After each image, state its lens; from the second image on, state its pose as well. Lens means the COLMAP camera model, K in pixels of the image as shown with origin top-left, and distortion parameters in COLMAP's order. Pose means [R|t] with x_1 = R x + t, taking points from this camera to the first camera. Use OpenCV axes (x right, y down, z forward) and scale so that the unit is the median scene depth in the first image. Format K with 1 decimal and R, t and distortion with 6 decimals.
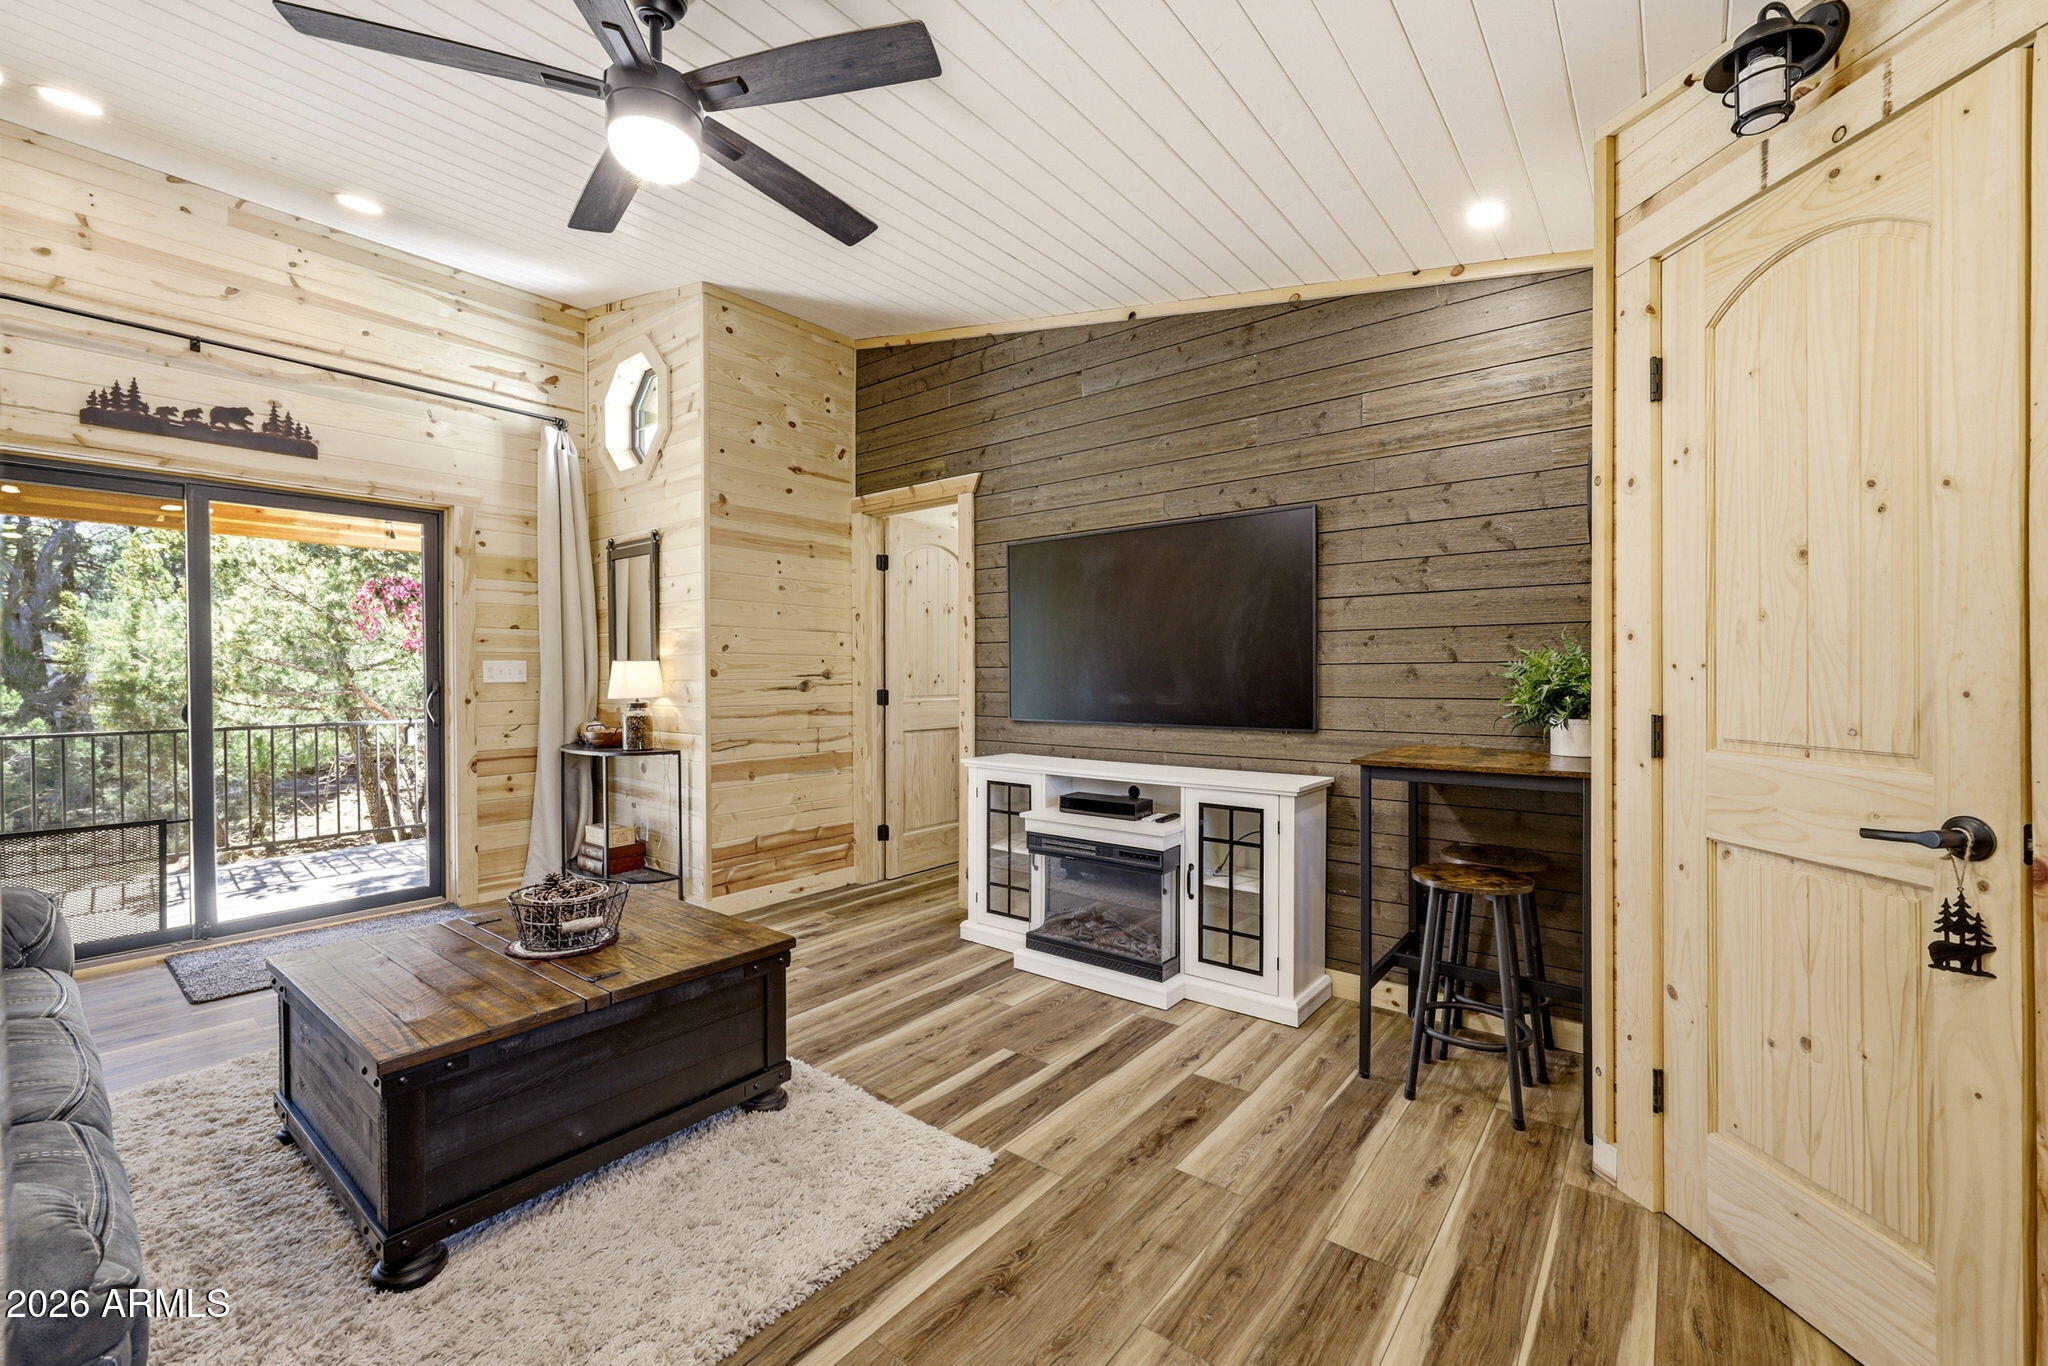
lens RADIAL K [[835.5, 0, 1029.4], [0, 835.5, 683.1], [0, 0, 1]] dist [0.002988, 0.000348]
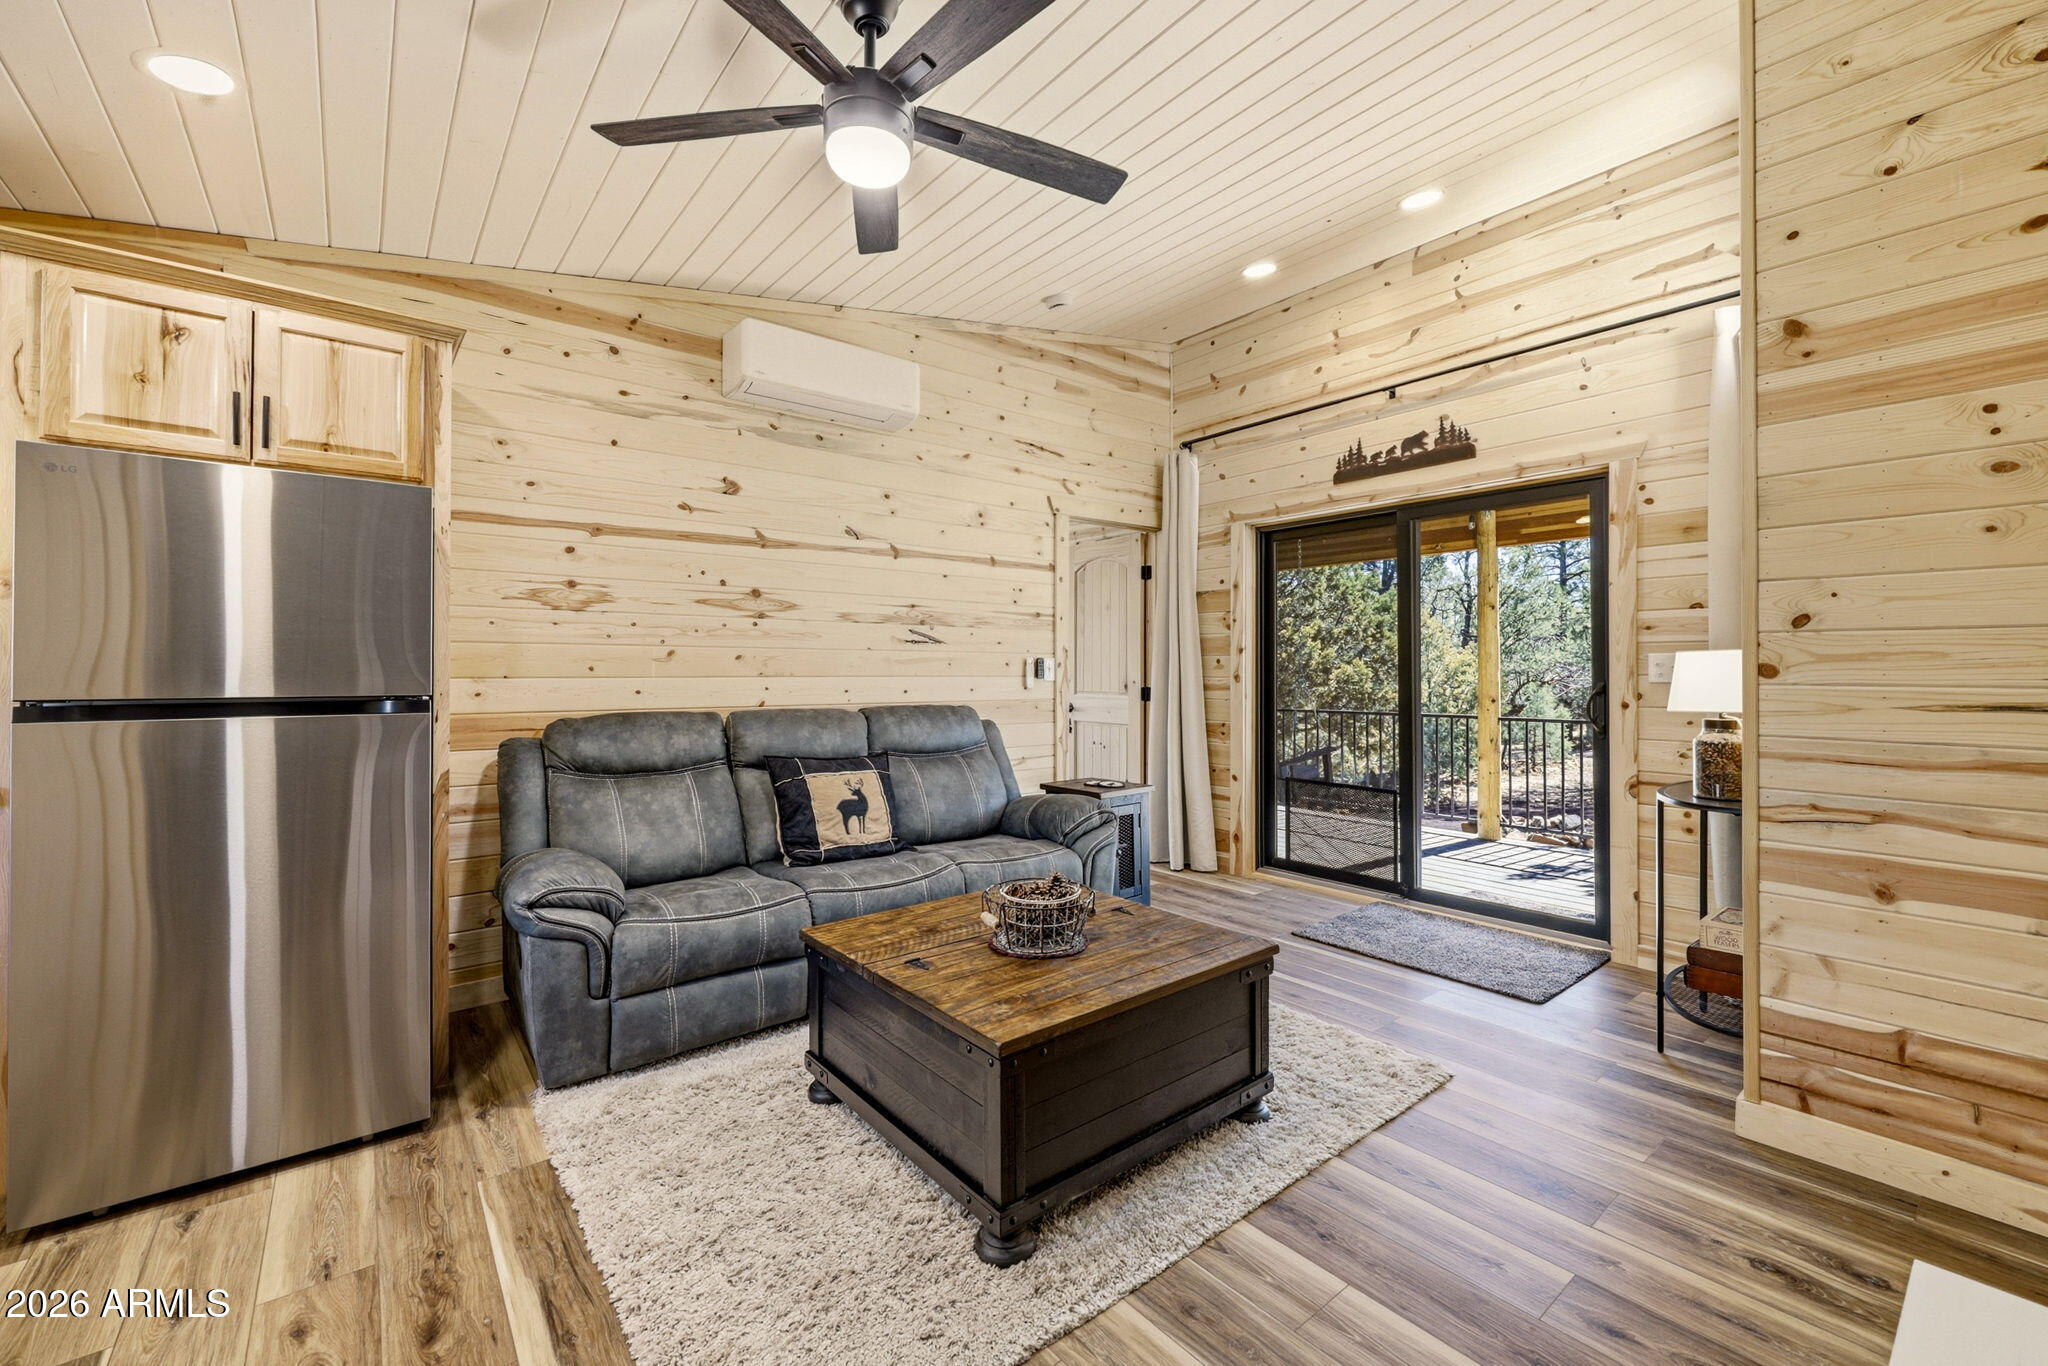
lens RADIAL K [[835.5, 0, 1036.0], [0, 835.5, 665.1], [0, 0, 1]] dist [0.002988, 0.000348]
pose [[-0.215436, -0.003252, -0.976513, 0.245729], [-0.008630, 0.999962, -0.001426, -0.011736], [0.976480, 0.008120, -0.215456, 0.704679]]
